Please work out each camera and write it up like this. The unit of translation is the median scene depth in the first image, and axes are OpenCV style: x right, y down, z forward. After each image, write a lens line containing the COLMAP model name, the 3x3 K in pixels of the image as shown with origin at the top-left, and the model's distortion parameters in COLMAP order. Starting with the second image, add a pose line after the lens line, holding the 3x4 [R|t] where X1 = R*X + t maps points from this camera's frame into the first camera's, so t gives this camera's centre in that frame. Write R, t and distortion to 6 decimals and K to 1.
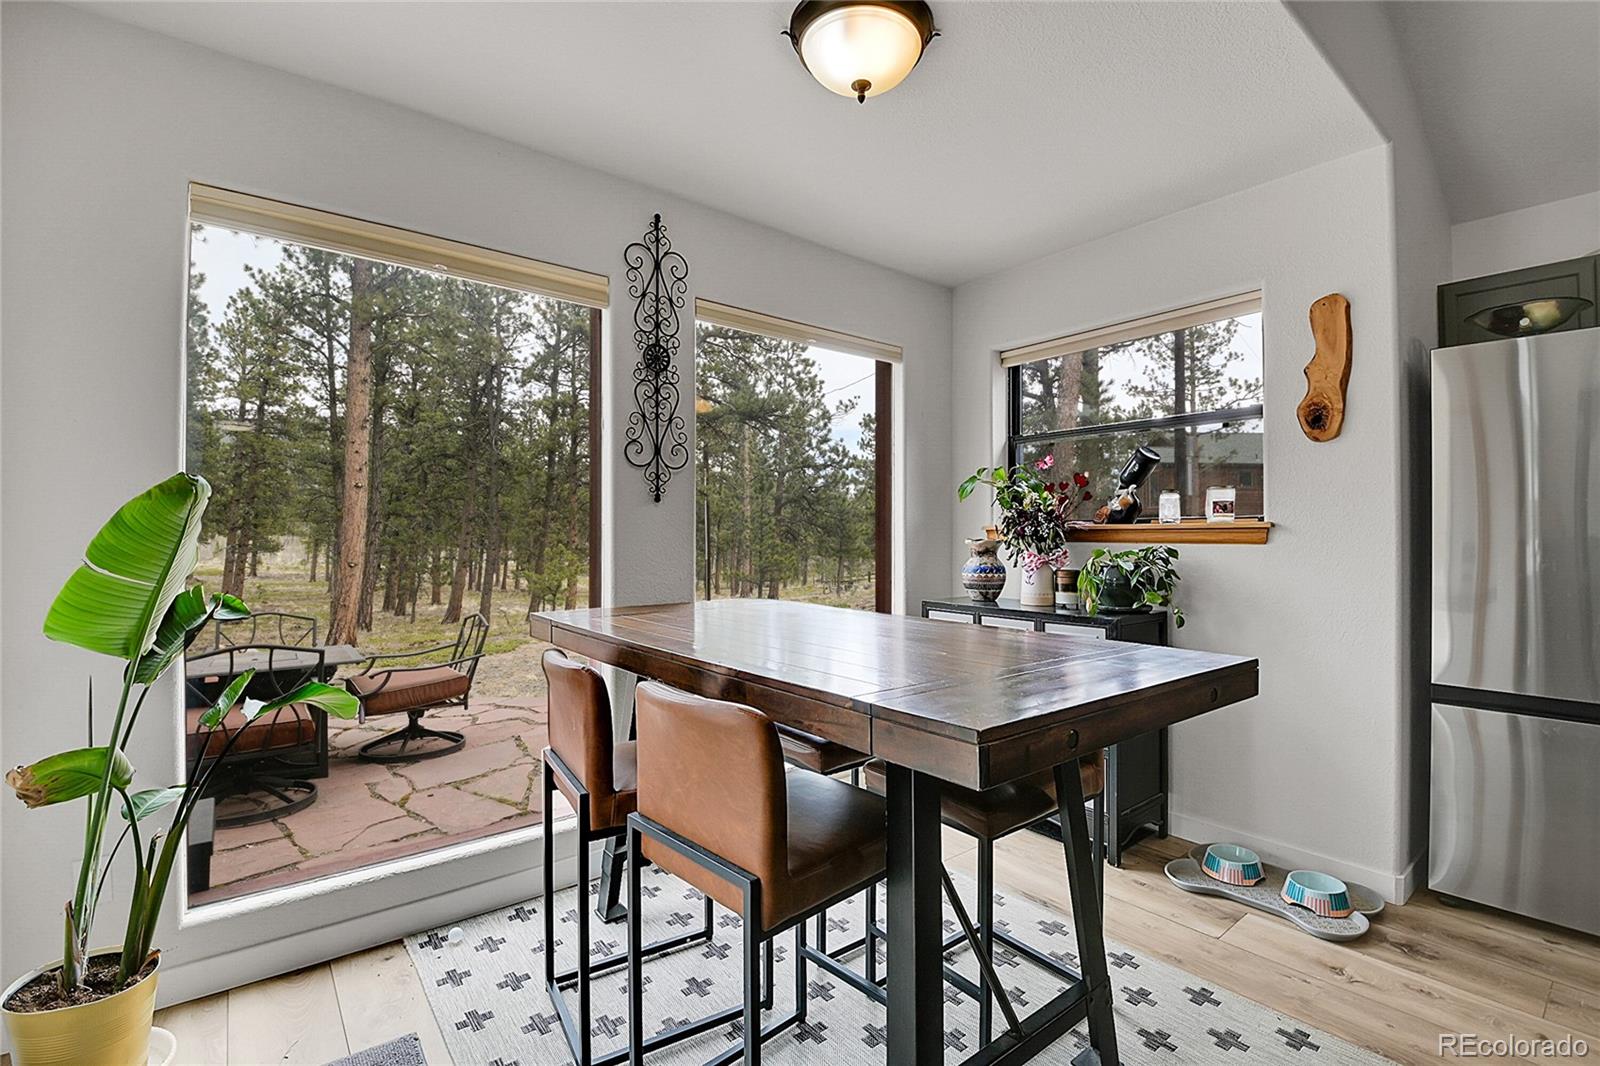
lens RADIAL K [[708.9, 0, 811.9], [0, 708.9, 530.6], [0, 0, 1]] dist [-0.005568, -0.011880]
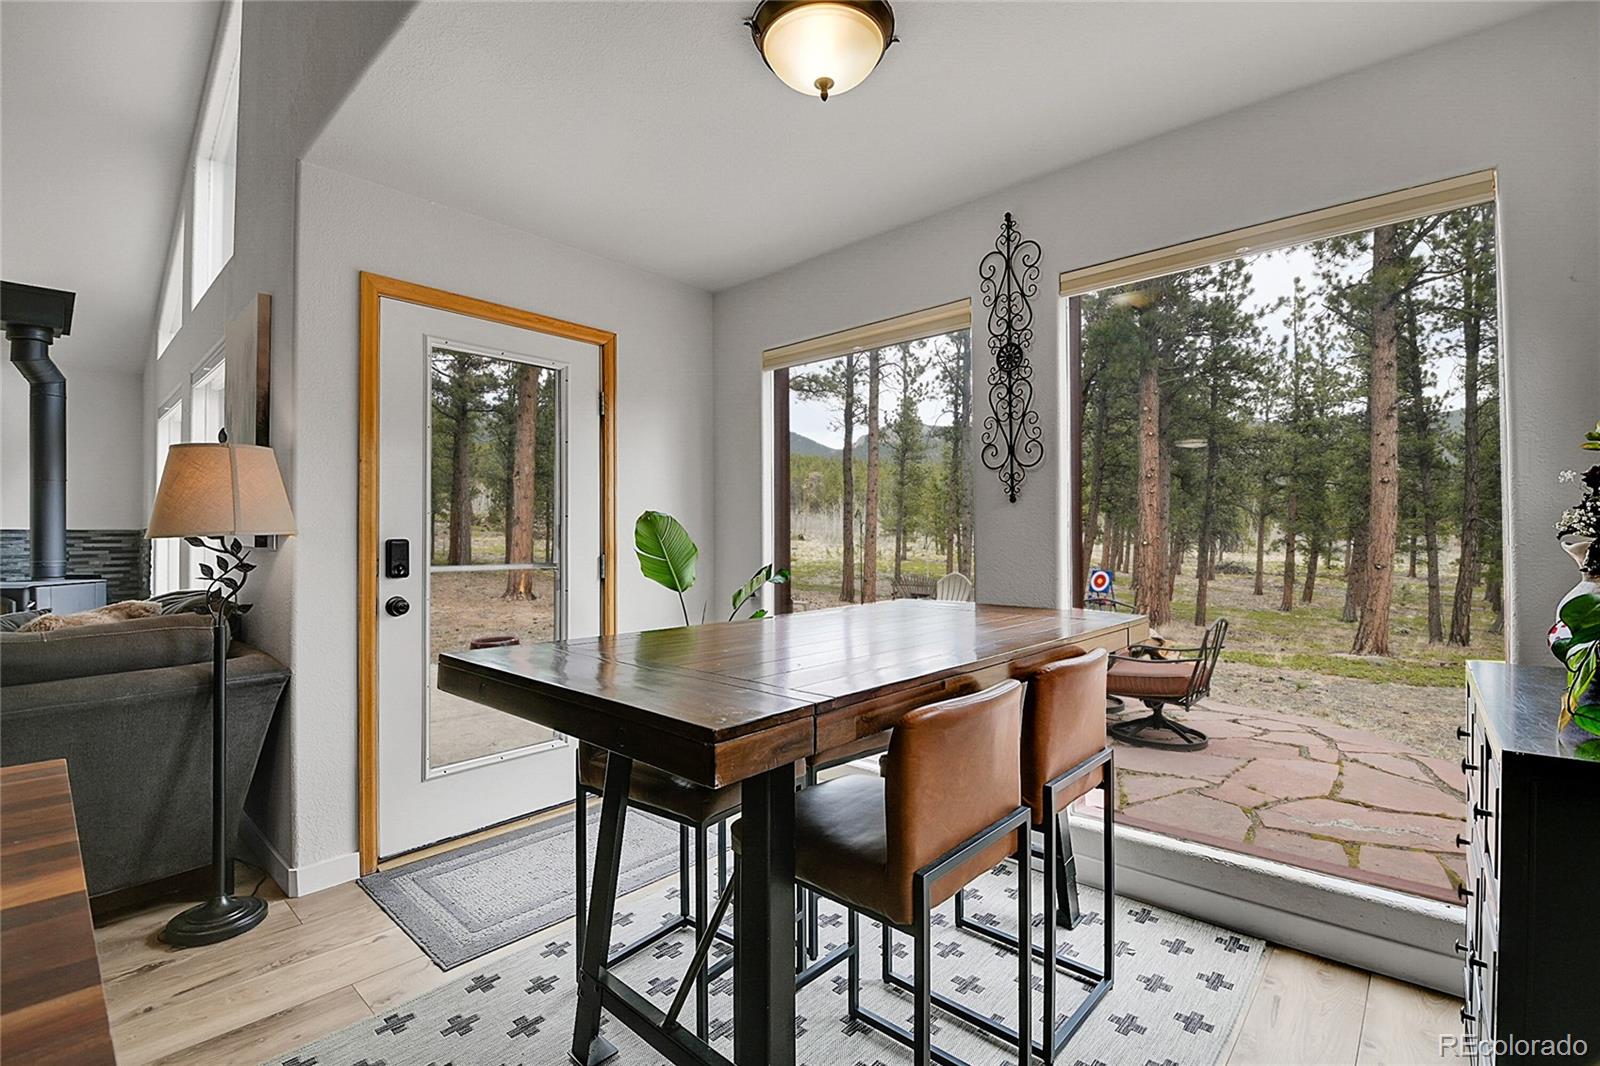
lens RADIAL K [[708.9, 0, 809.1], [0, 708.9, 532.3], [0, 0, 1]] dist [-0.005568, -0.011880]
pose [[0.161251, -0.012624, -0.986833, 0.711388], [0.014960, 0.999835, -0.010346, 0.007480], [0.986800, -0.013095, 0.161413, 0.558645]]
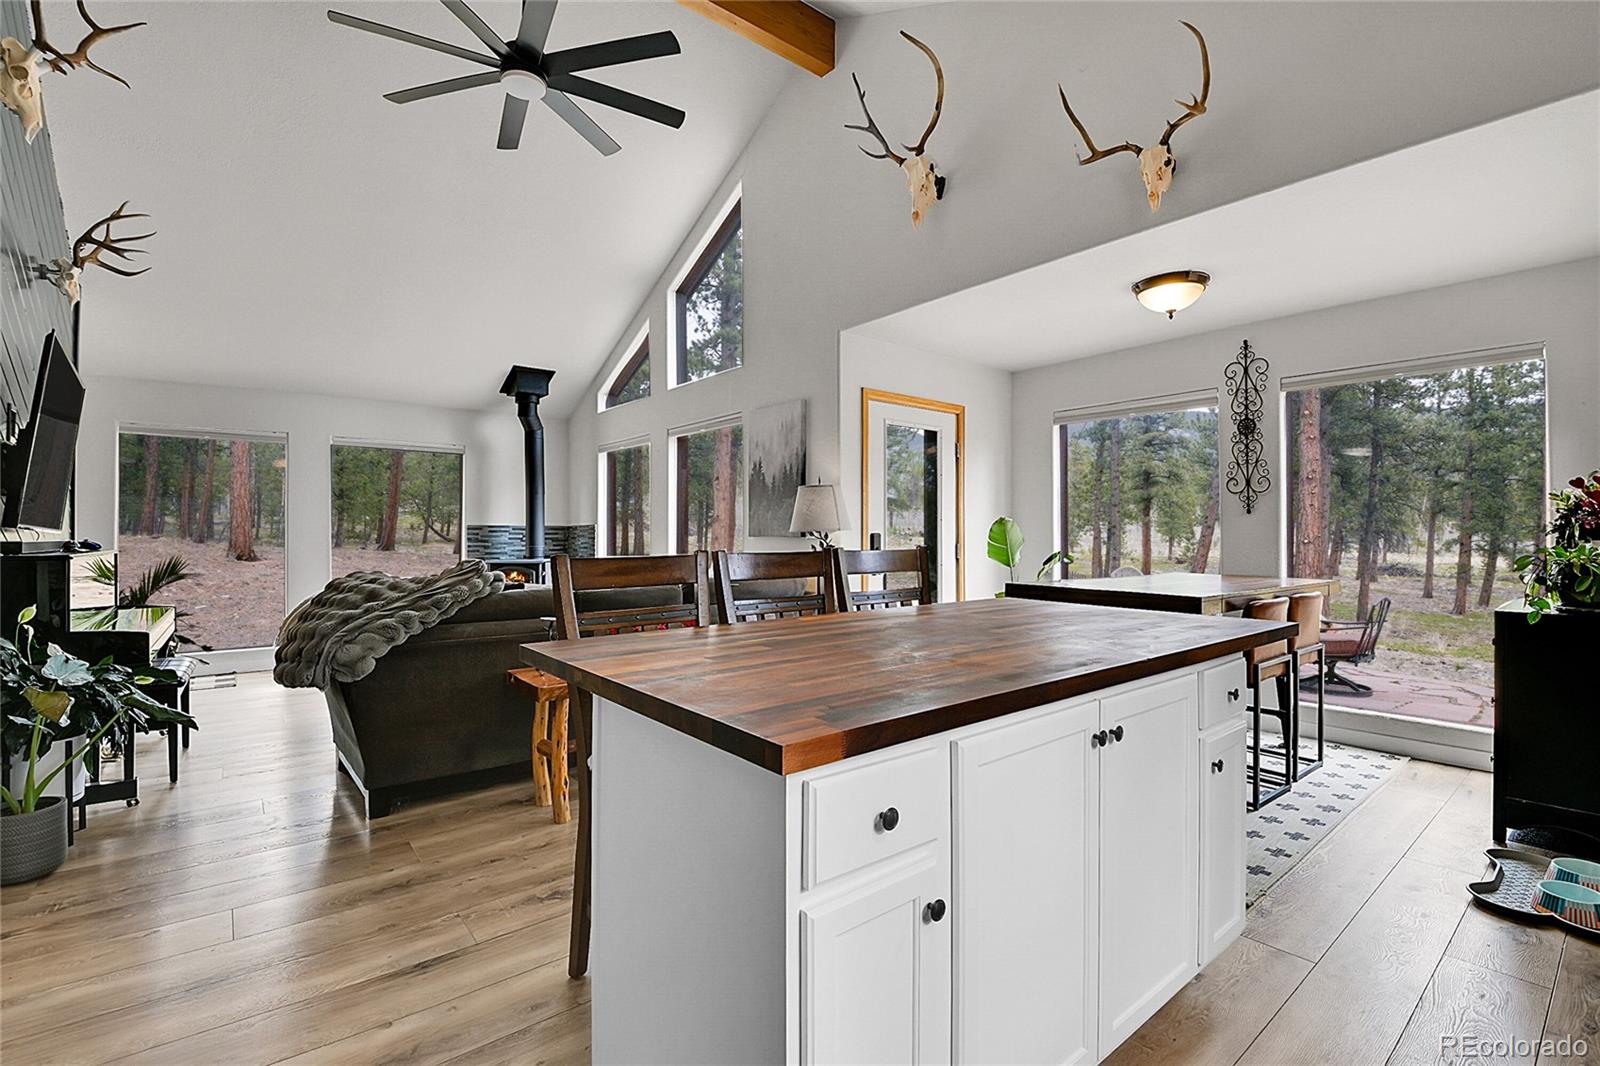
lens RADIAL K [[708.9, 0, 810.8], [0, 708.9, 528.8], [0, 0, 1]] dist [-0.005568, -0.011880]
pose [[0.004586, -0.012614, -0.999910, 1.428298], [0.008744, 0.999883, -0.012573, 0.007651], [0.999951, -0.008686, 0.004696, -0.032465]]
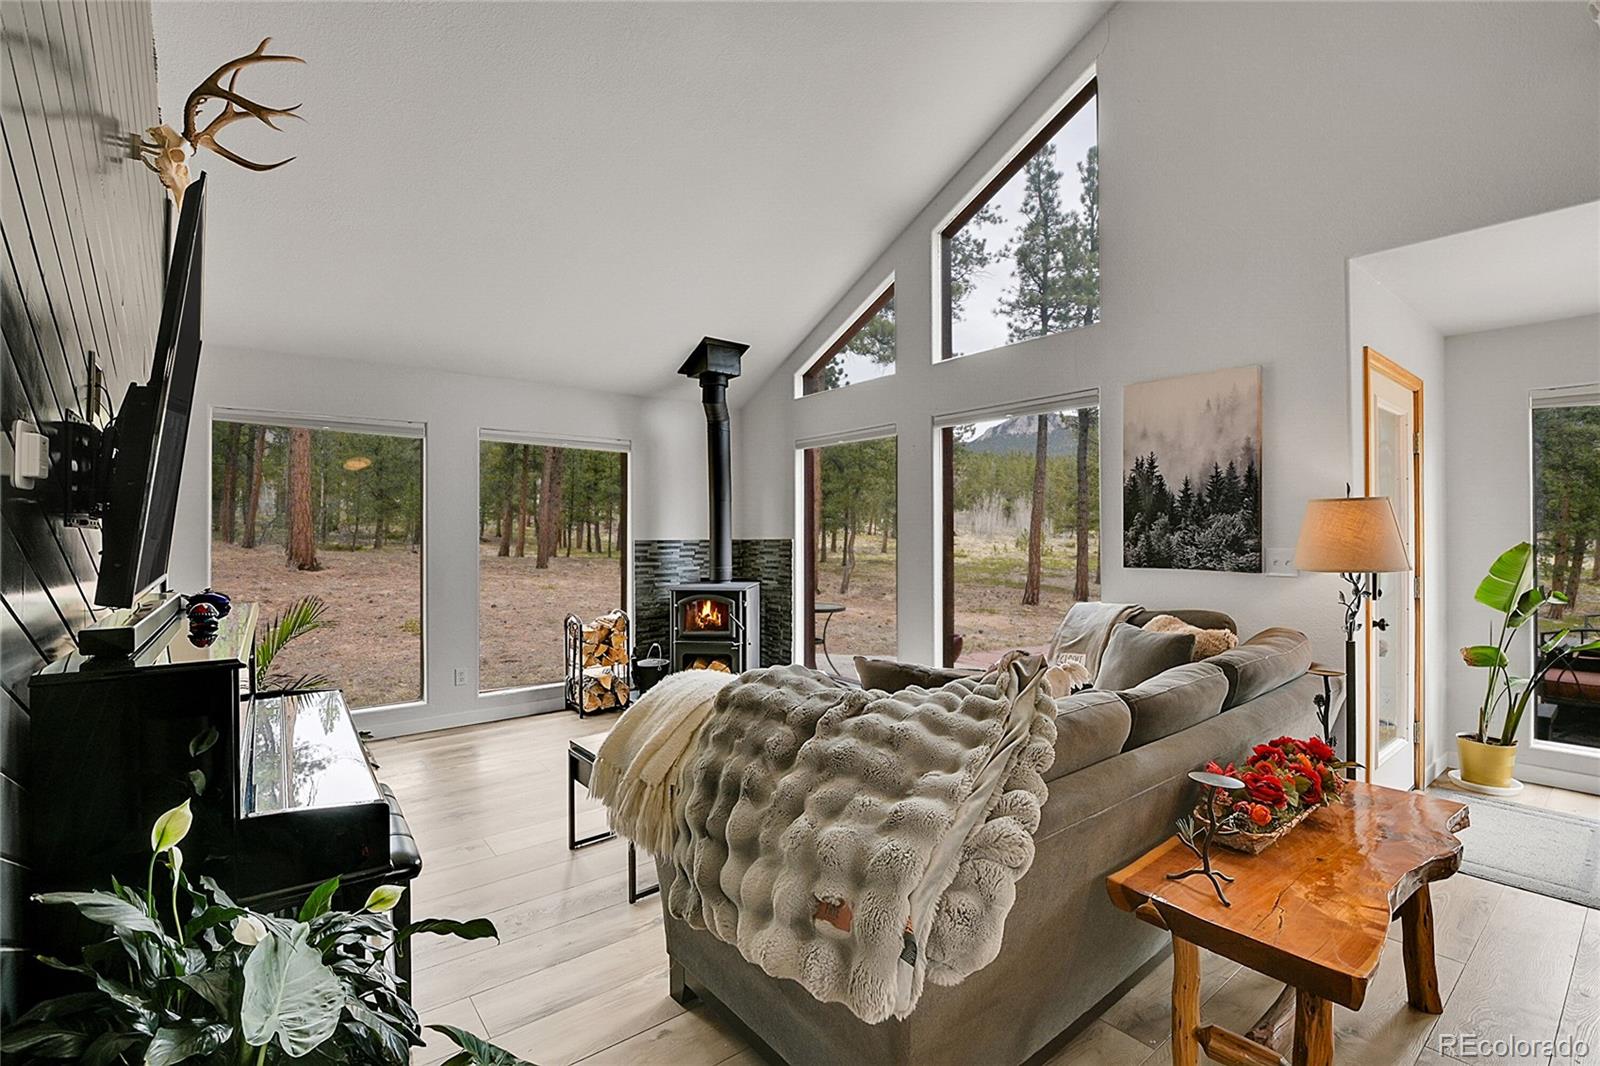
lens RADIAL K [[708.9, 0, 824.9], [0, 708.9, 531.9], [0, 0, 1]] dist [-0.005568, -0.011880]
pose [[-0.010534, -0.006258, -0.999925, 0.837843], [0.009752, 0.999932, -0.006361, -0.061908], [0.999897, -0.009818, -0.010472, -0.765201]]
